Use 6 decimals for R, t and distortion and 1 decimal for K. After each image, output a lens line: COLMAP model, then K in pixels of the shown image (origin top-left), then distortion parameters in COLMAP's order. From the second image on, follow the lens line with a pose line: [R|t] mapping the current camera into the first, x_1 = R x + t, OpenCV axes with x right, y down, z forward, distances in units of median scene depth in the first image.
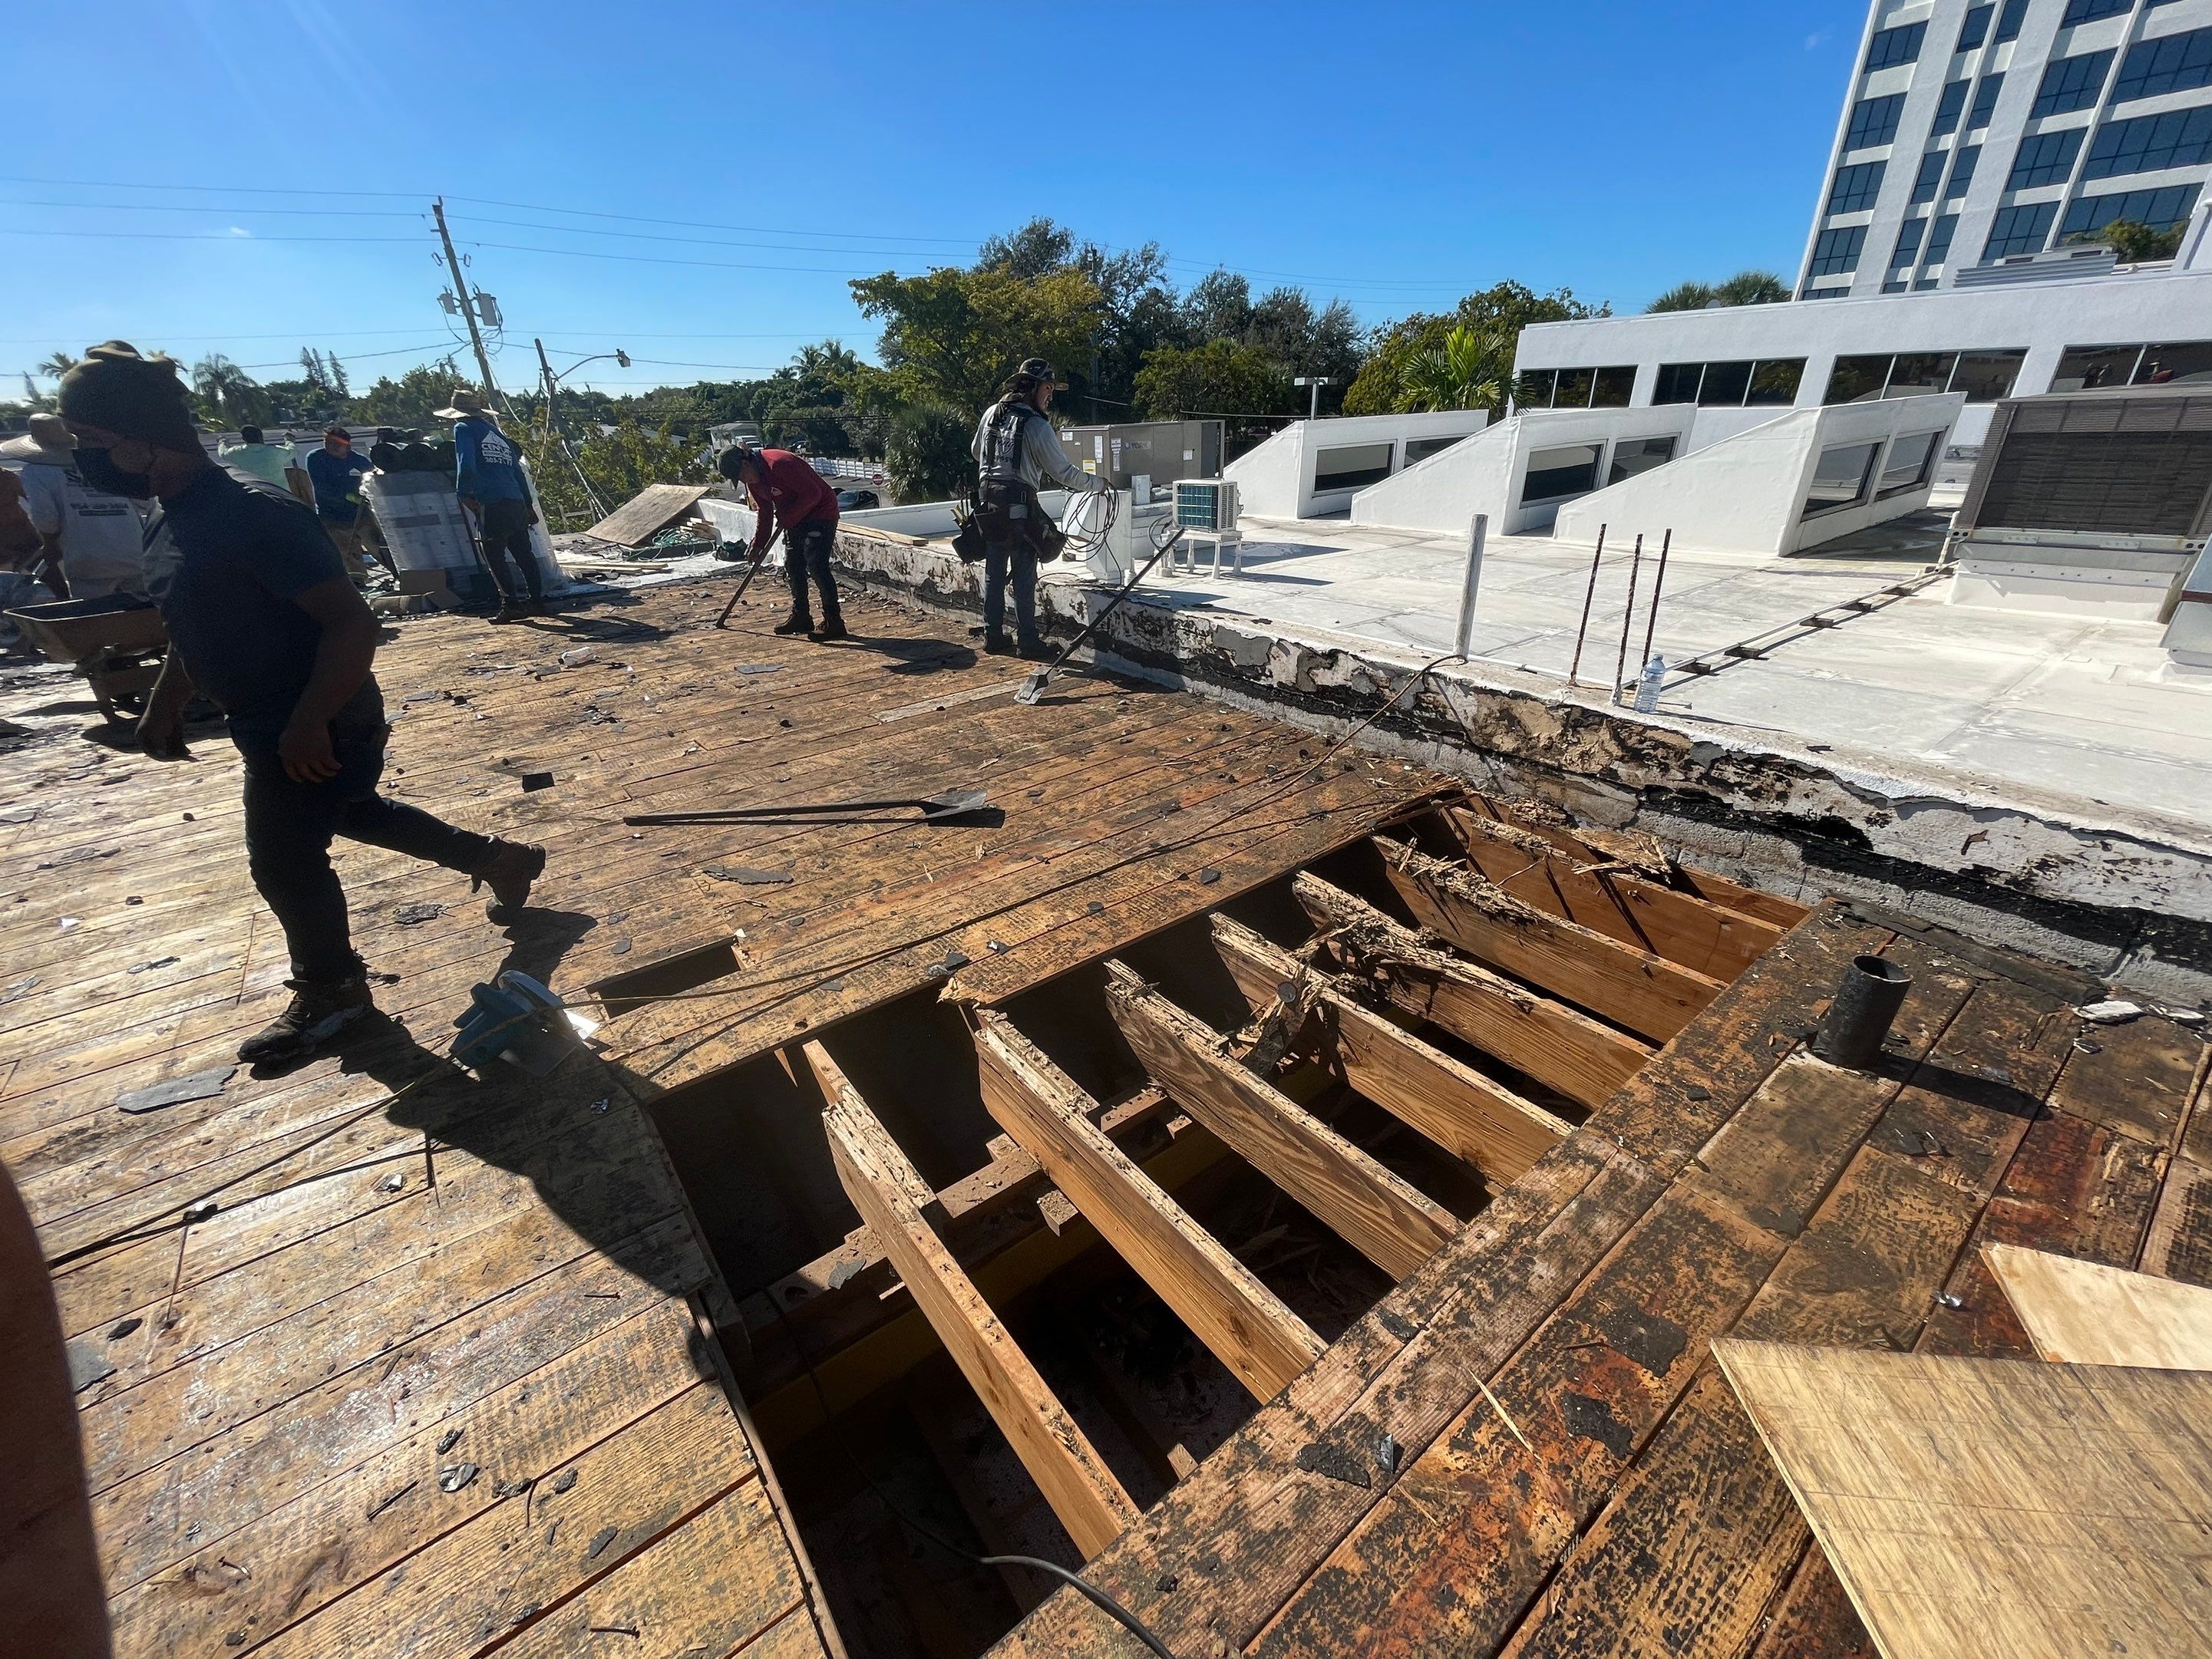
lens RADIAL K [[887.6, 0, 1083.9], [0, 887.6, 826.5], [0, 0, 1]] dist [-0.000703, -0.000058]
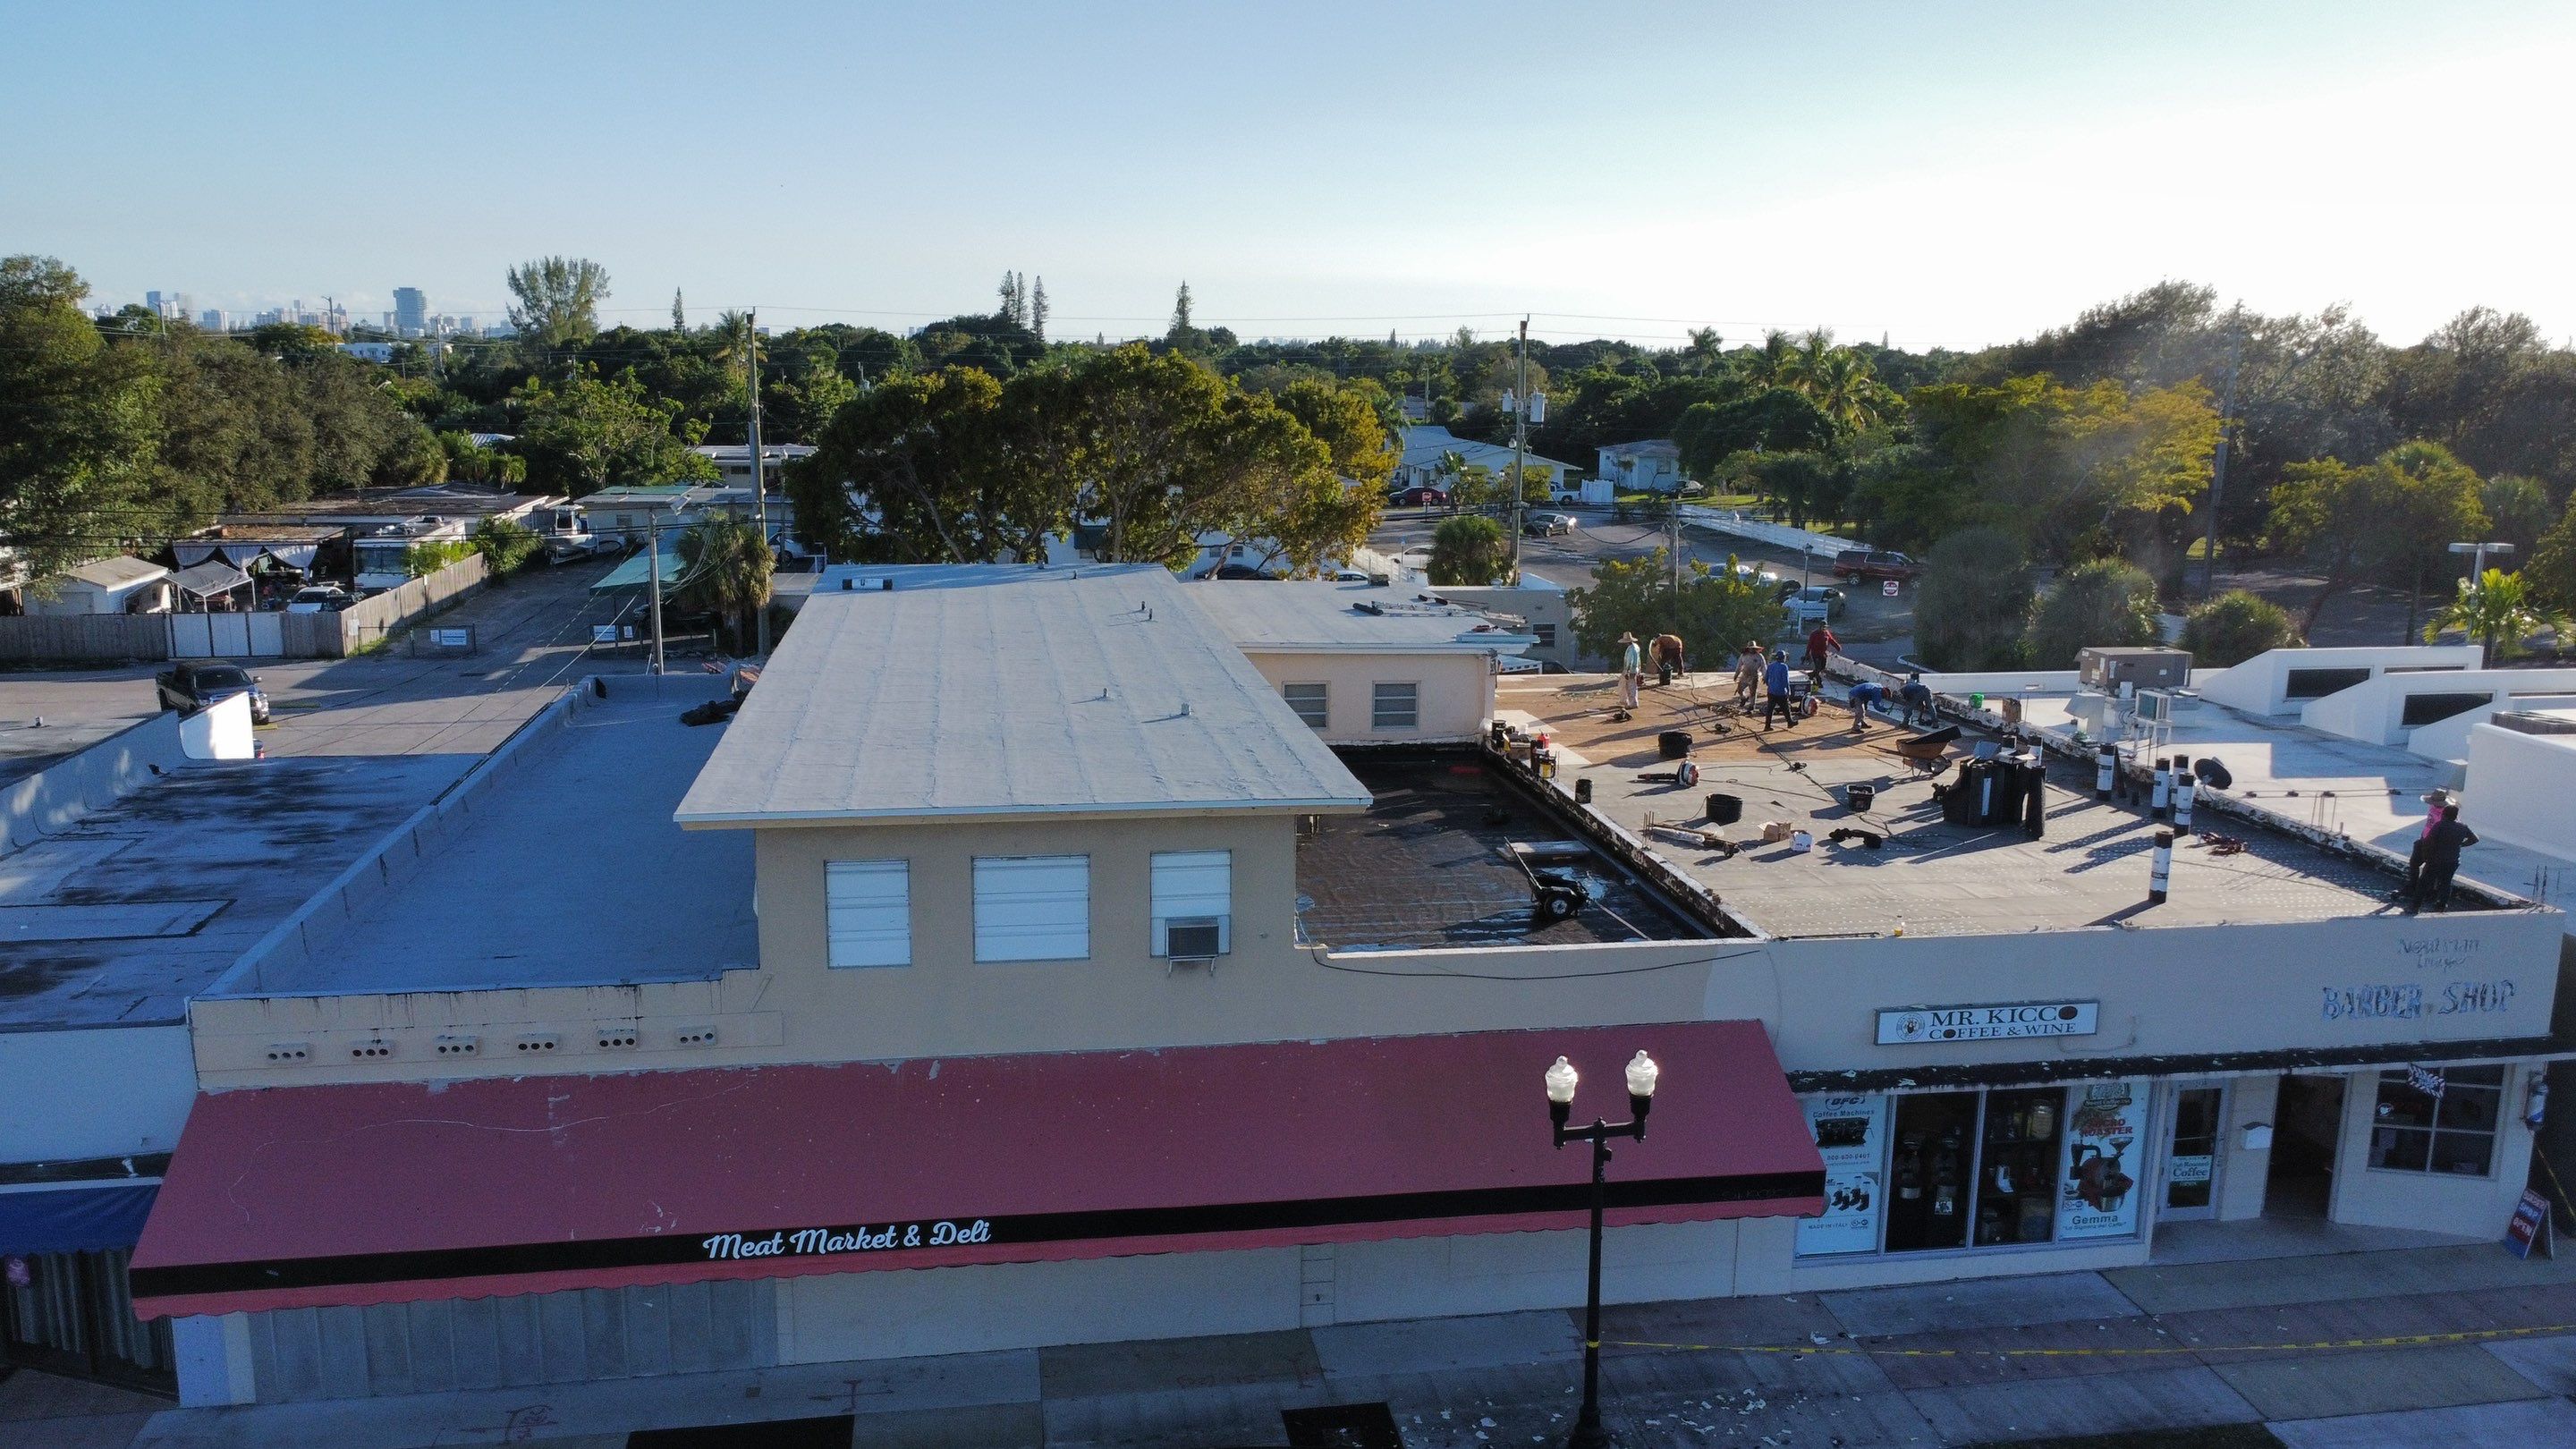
lens RADIAL K [[1926.4, 0, 1283.2], [0, 1926.4, 735.5], [0, 0, 1]] dist [0.006843, -0.002966]
pose [[0.885040, 0.129704, -0.447081, 0.212499], [-0.235866, 0.952938, -0.190461, 0.563699], [0.401338, 0.274017, 0.873981, -2.041889]]
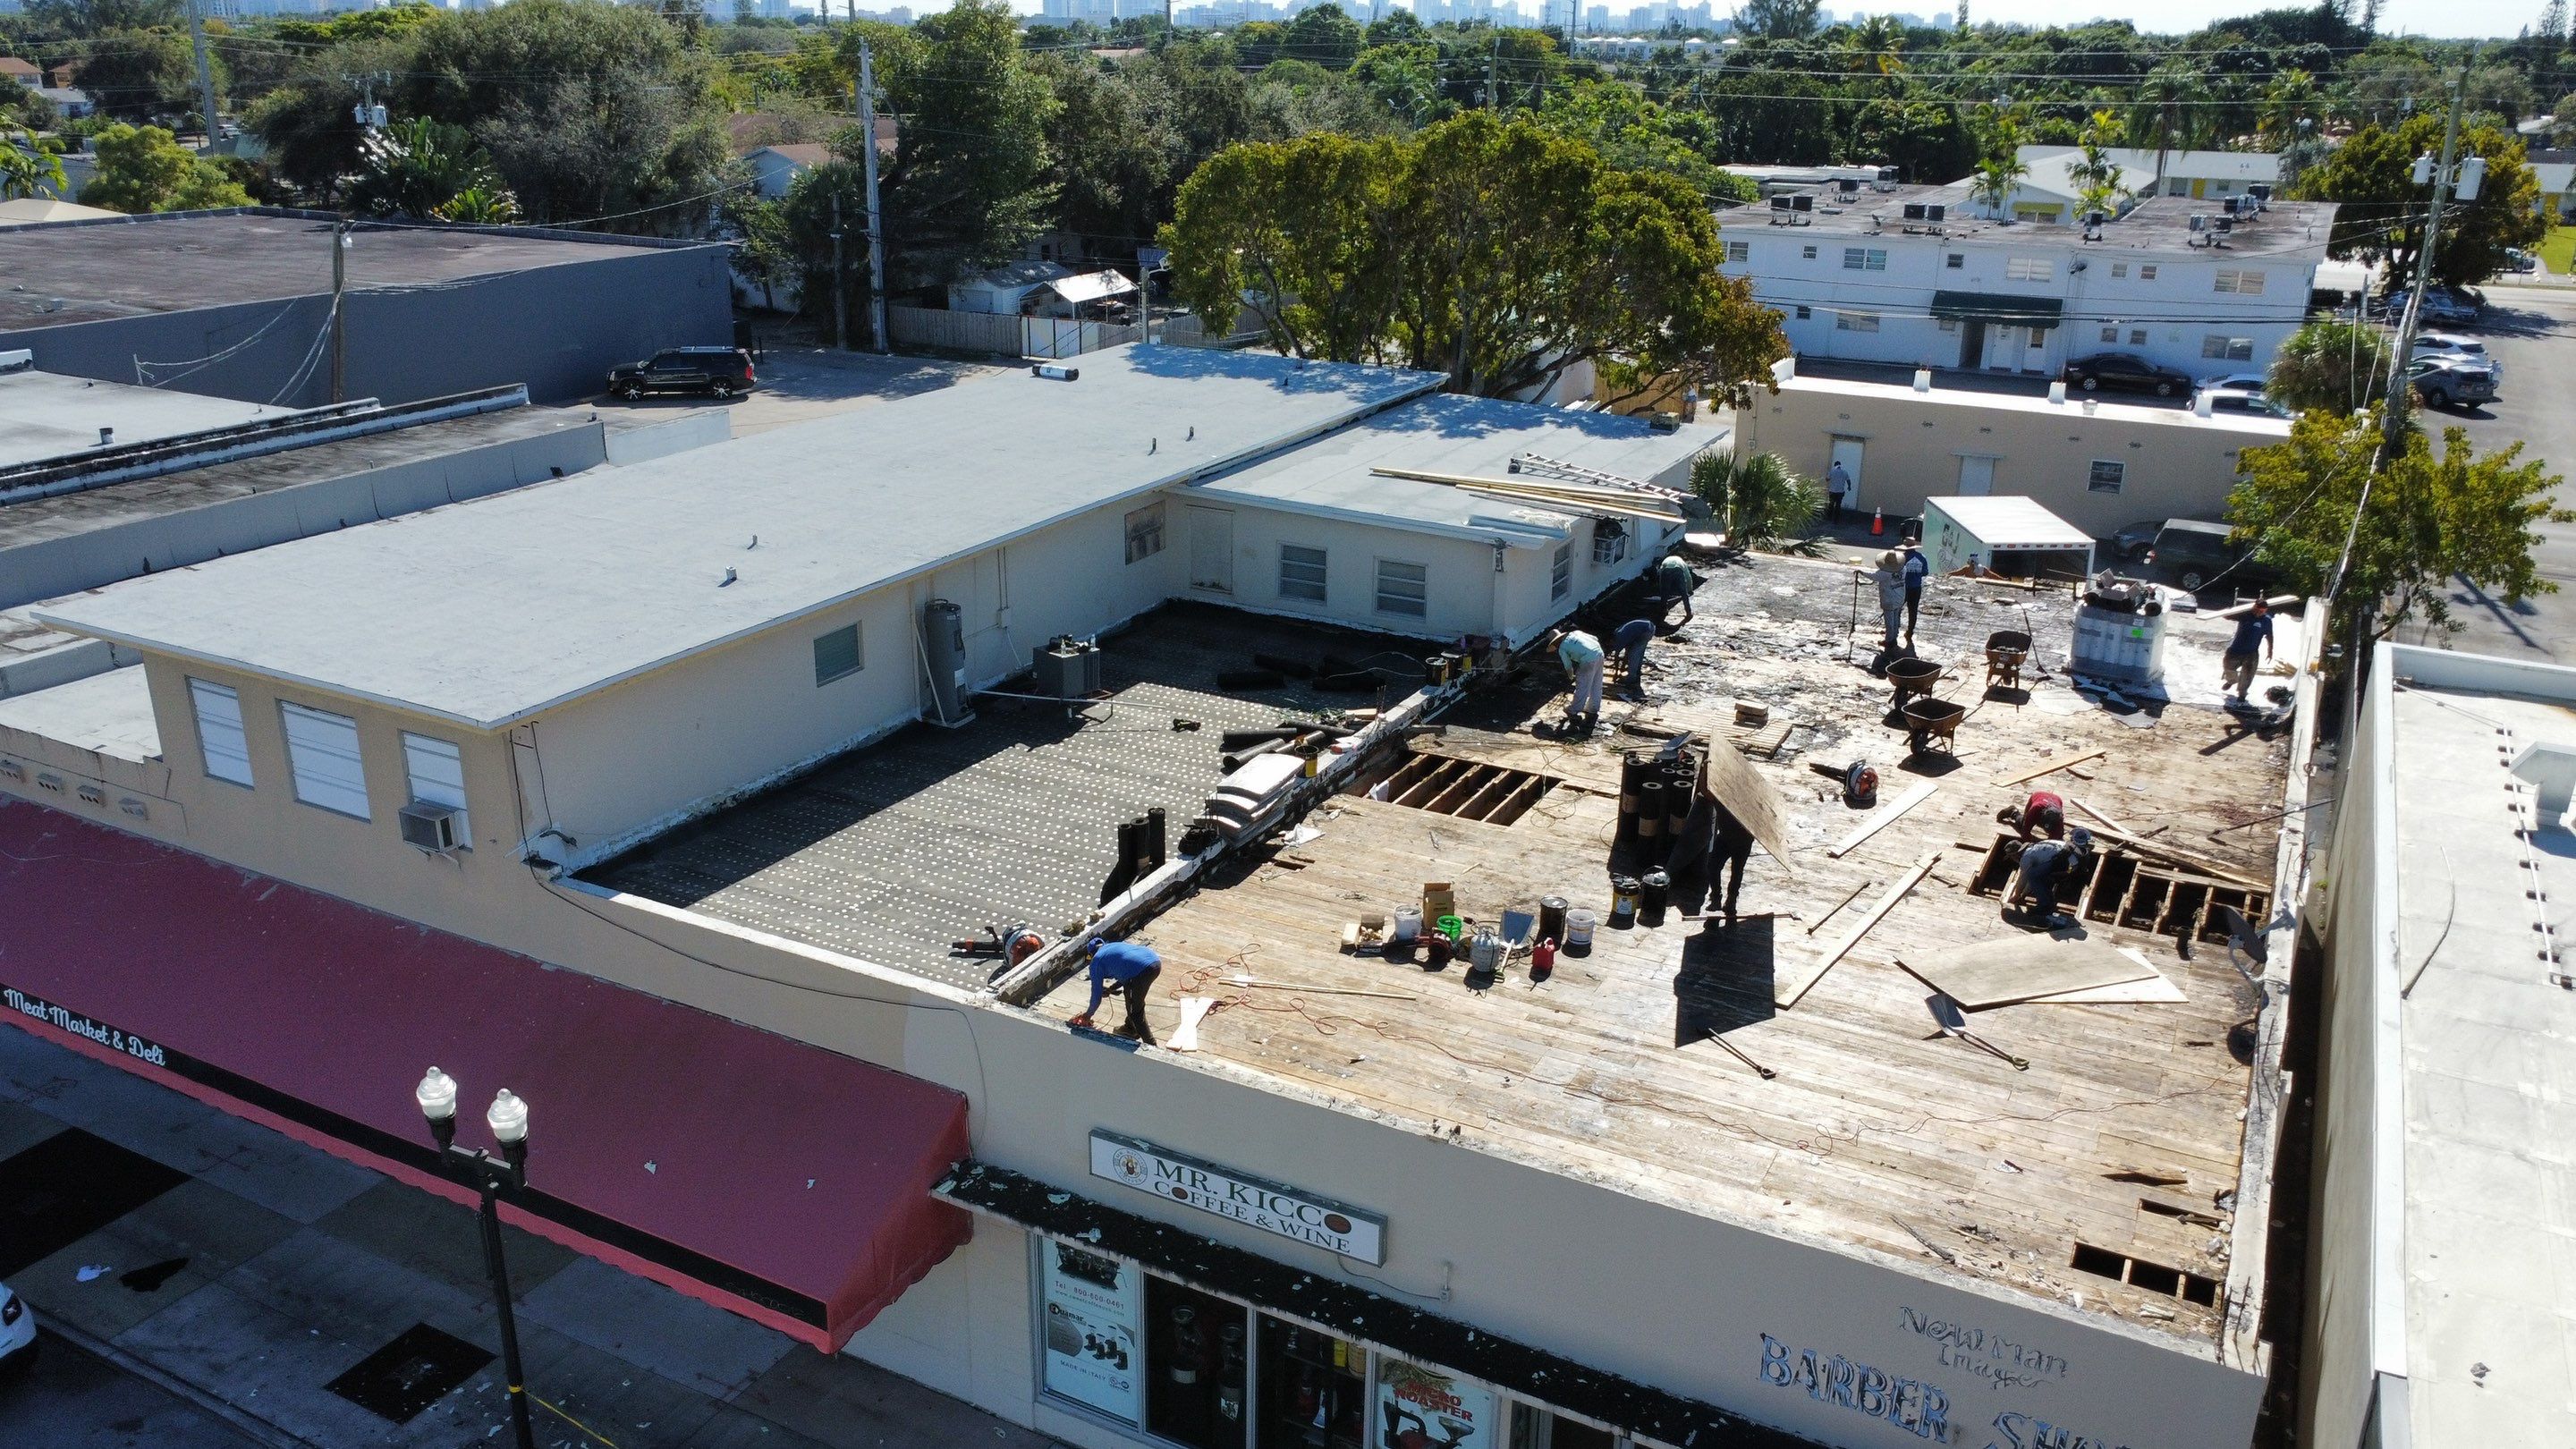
lens RADIAL K [[1926.4, 0, 1283.2], [0, 1926.4, 735.5], [0, 0, 1]] dist [0.006843, -0.002966]
pose [[0.423219, 0.344365, -0.838032, 0.869202], [-0.416028, 0.895539, 0.157895, -0.043354], [0.804864, 0.281821, 0.522275, -1.061374]]
